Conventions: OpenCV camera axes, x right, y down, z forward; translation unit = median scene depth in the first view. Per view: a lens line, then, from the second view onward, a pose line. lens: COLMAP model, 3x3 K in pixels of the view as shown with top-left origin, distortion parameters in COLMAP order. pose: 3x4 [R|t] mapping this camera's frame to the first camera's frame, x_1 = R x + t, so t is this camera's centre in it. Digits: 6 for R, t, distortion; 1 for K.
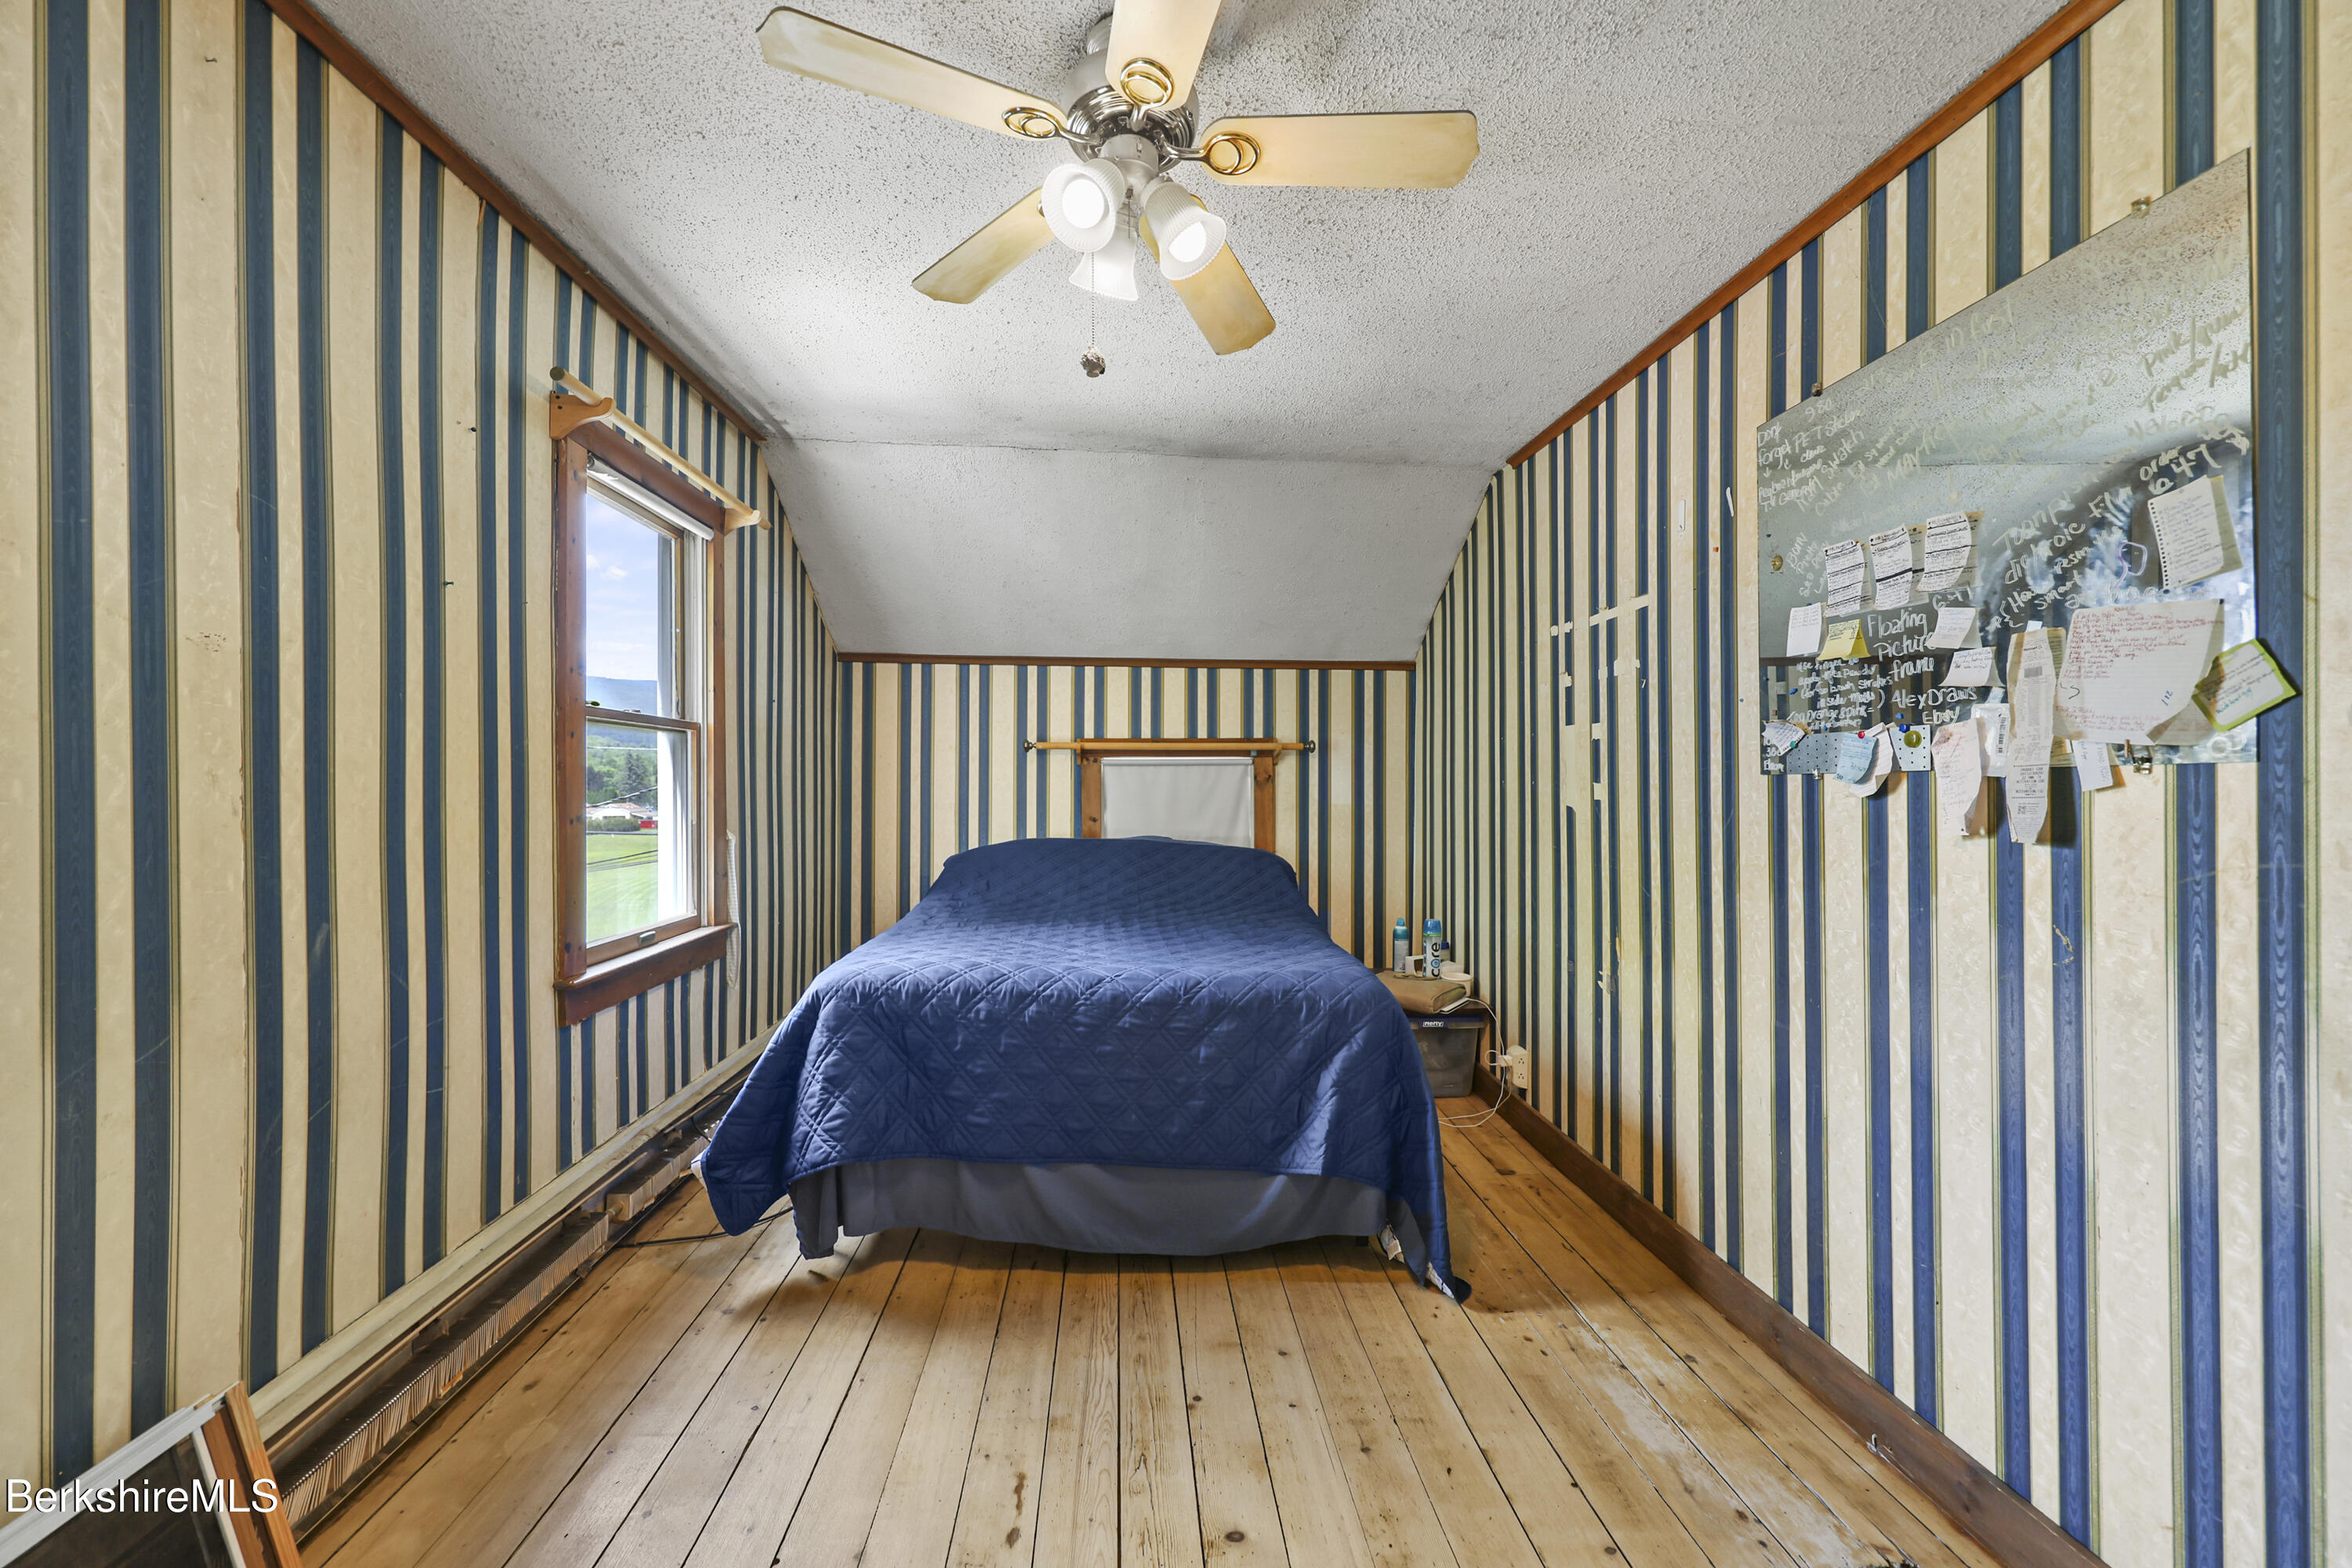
lens RADIAL K [[967.7, 0, 1179.9], [0, 967.7, 783.3], [0, 0, 1]] dist [0.002236, 0.000083]
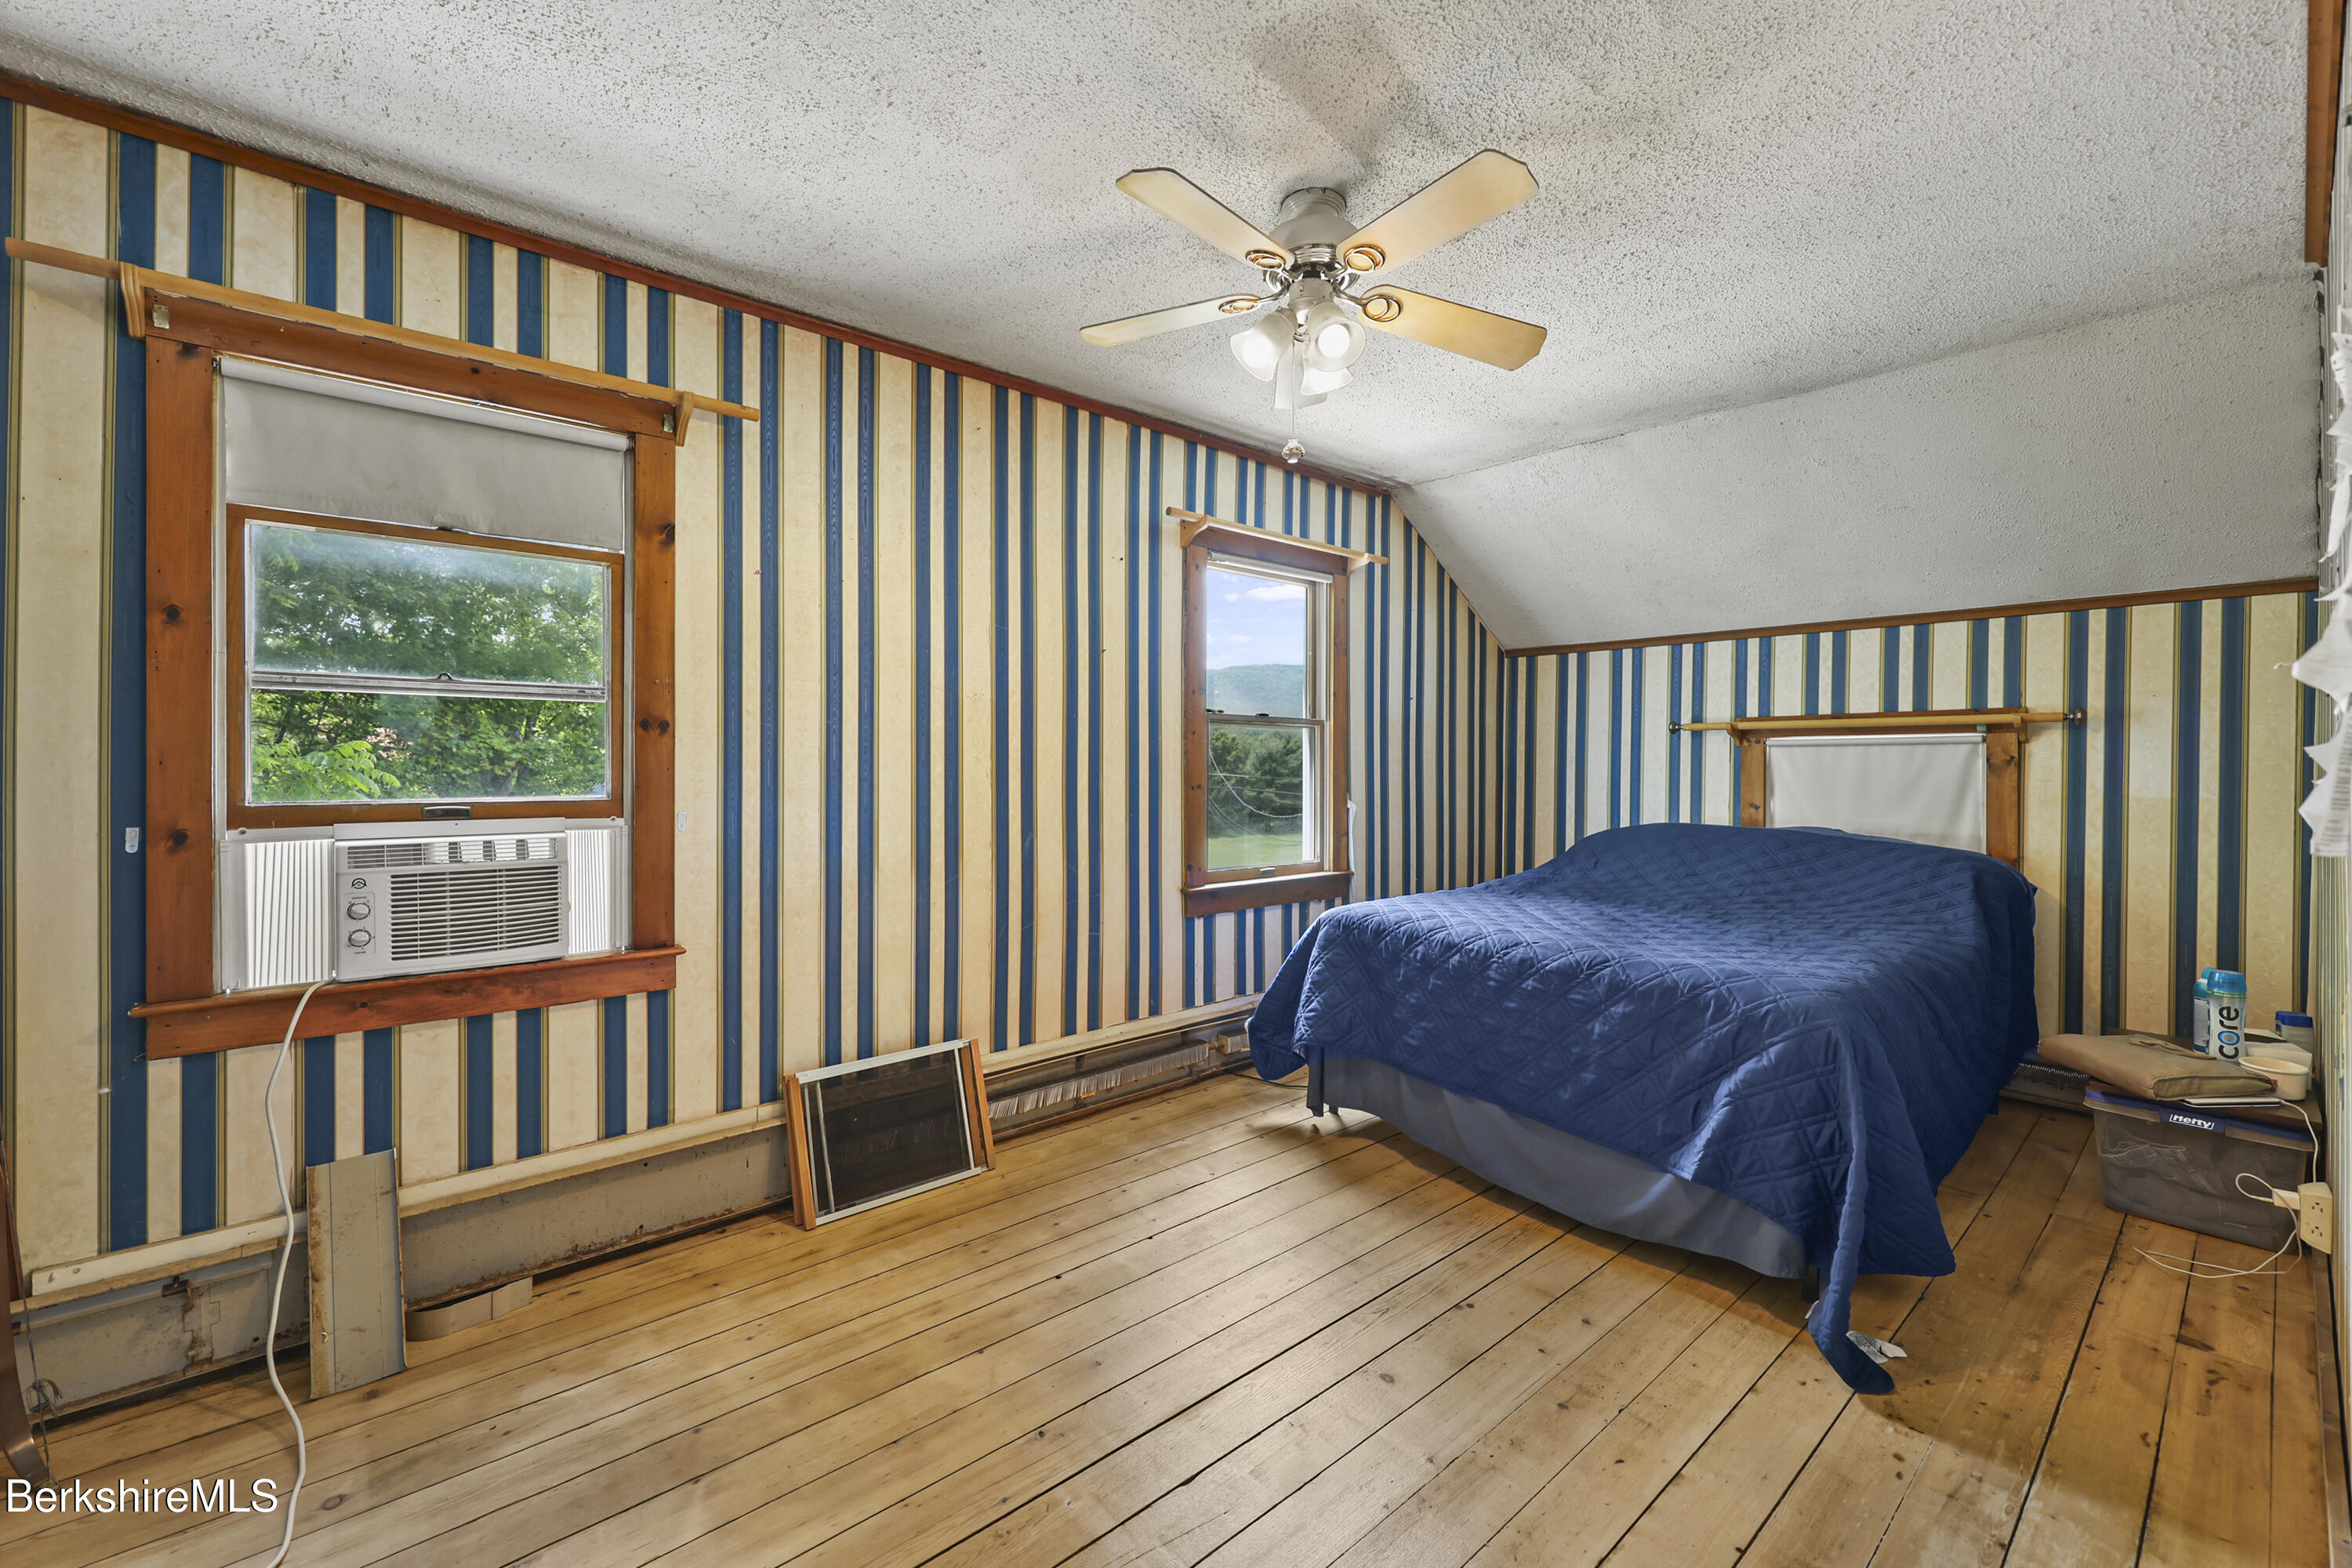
lens RADIAL K [[967.7, 0, 1182.3], [0, 967.7, 772.4], [0, 0, 1]] dist [0.002236, 0.000083]
pose [[0.599405, 0.006802, -0.800417, 0.551144], [-0.003878, 0.999977, 0.005594, 0.004514], [0.800436, -0.000249, 0.599418, 0.039338]]
